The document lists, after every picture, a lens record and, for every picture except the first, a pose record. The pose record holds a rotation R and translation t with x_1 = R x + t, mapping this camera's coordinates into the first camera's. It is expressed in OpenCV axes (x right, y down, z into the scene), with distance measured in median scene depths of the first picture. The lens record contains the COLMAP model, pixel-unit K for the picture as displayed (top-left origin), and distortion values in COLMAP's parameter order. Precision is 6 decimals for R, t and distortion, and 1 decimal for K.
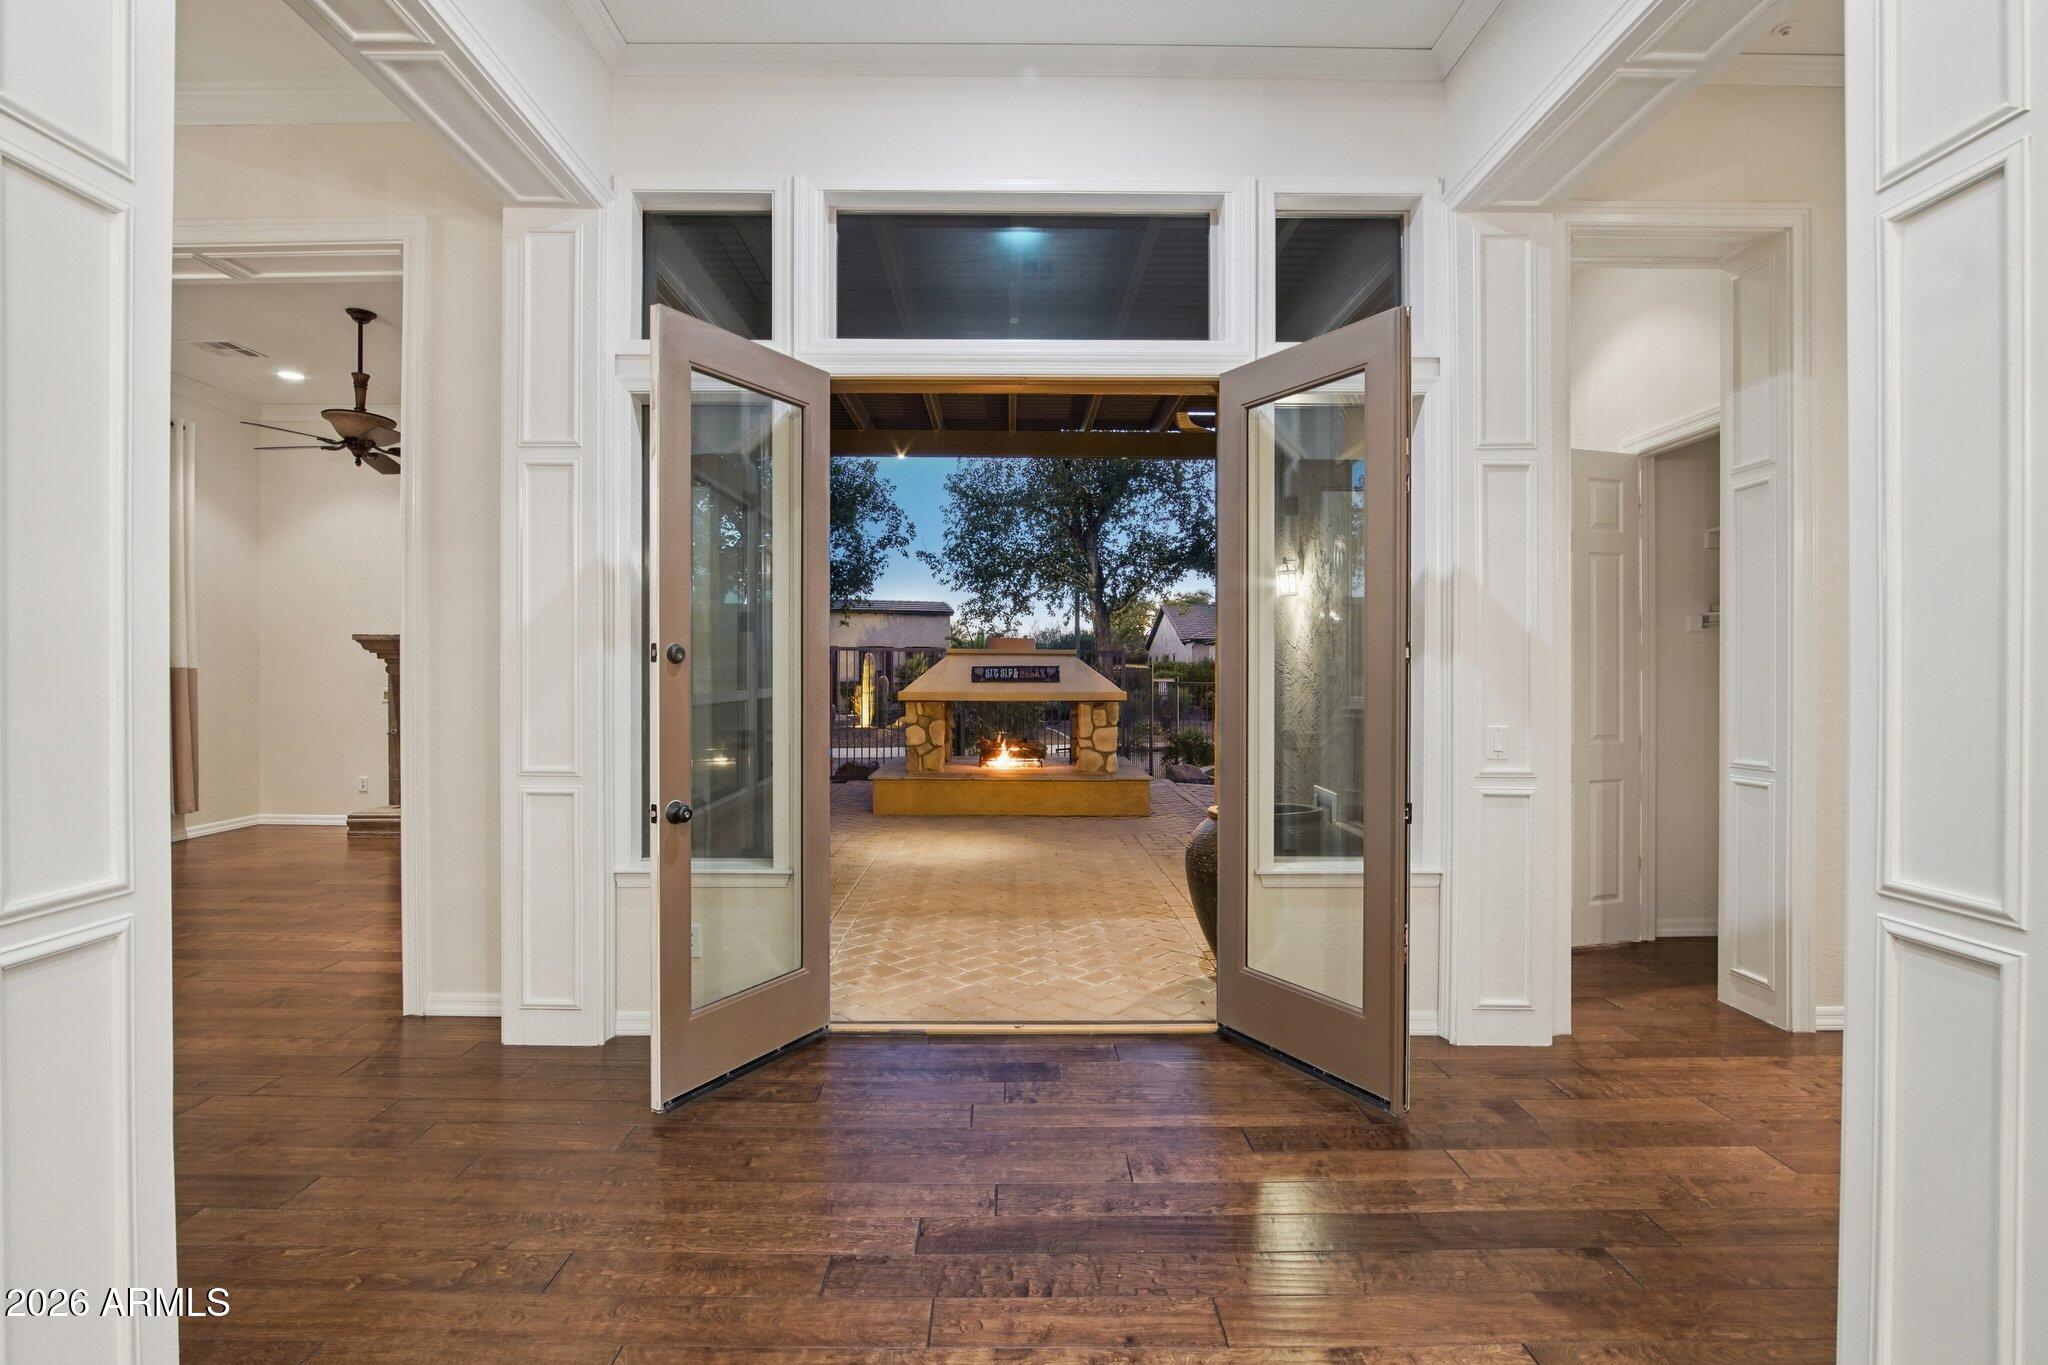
lens RADIAL K [[917.6, 0, 1018.4], [0, 917.6, 699.9], [0, 0, 1]] dist [-0.033343, -0.000331]
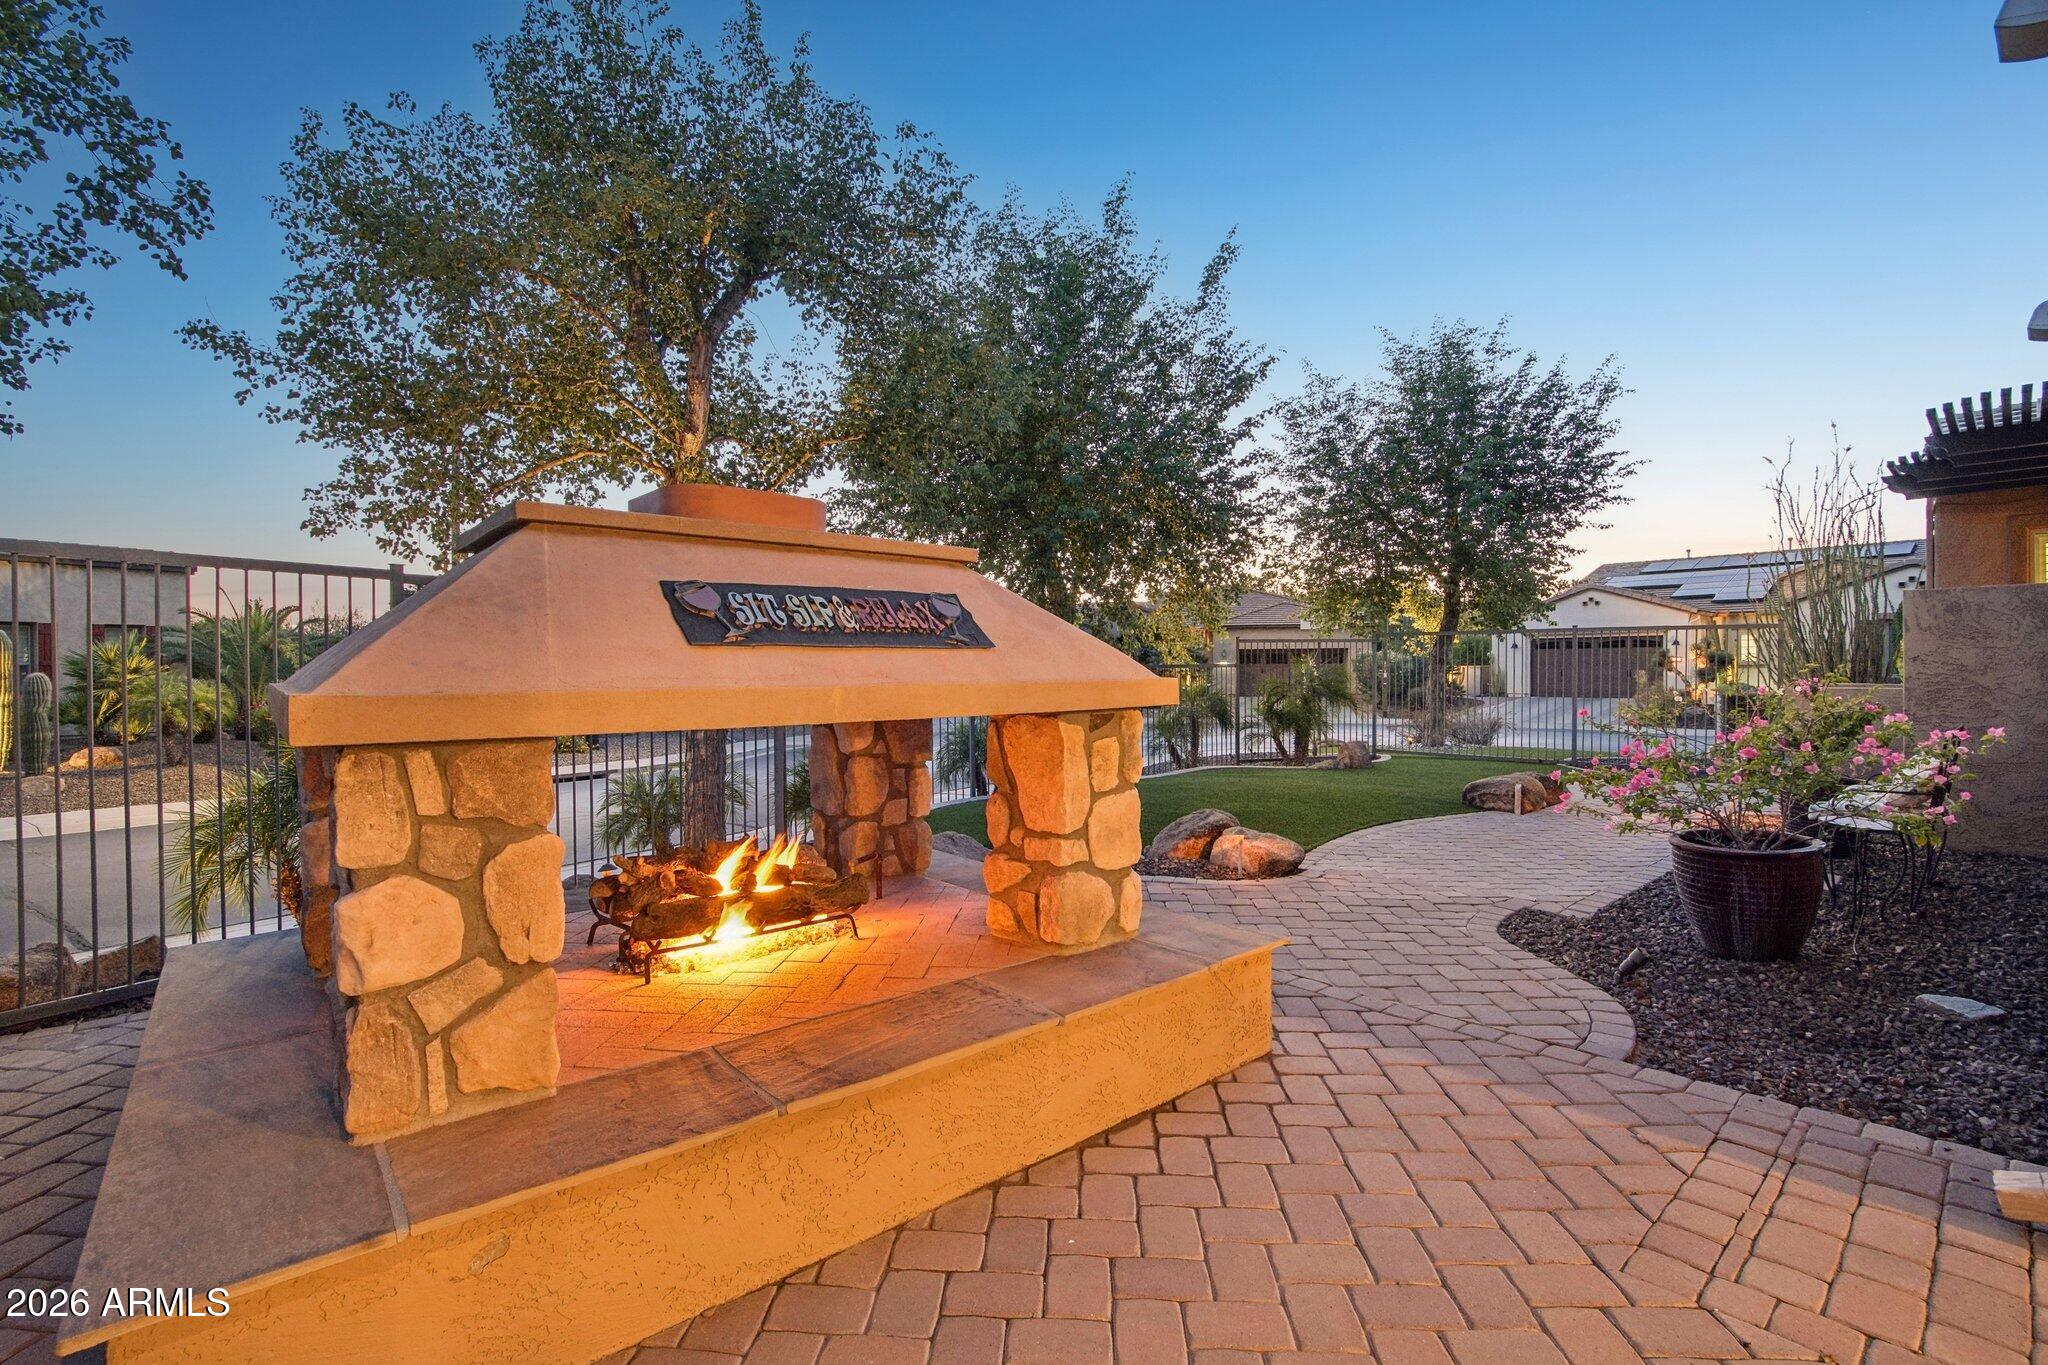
lens RADIAL K [[917.6, 0, 1018.4], [0, 917.6, 699.9], [0, 0, 1]] dist [-0.033343, -0.000331]
pose [[0.767219, -0.026620, 0.640833, -0.131191], [0.030565, 0.999521, 0.004928, -0.004526], [-0.640657, 0.015806, 0.767665, 0.778271]]
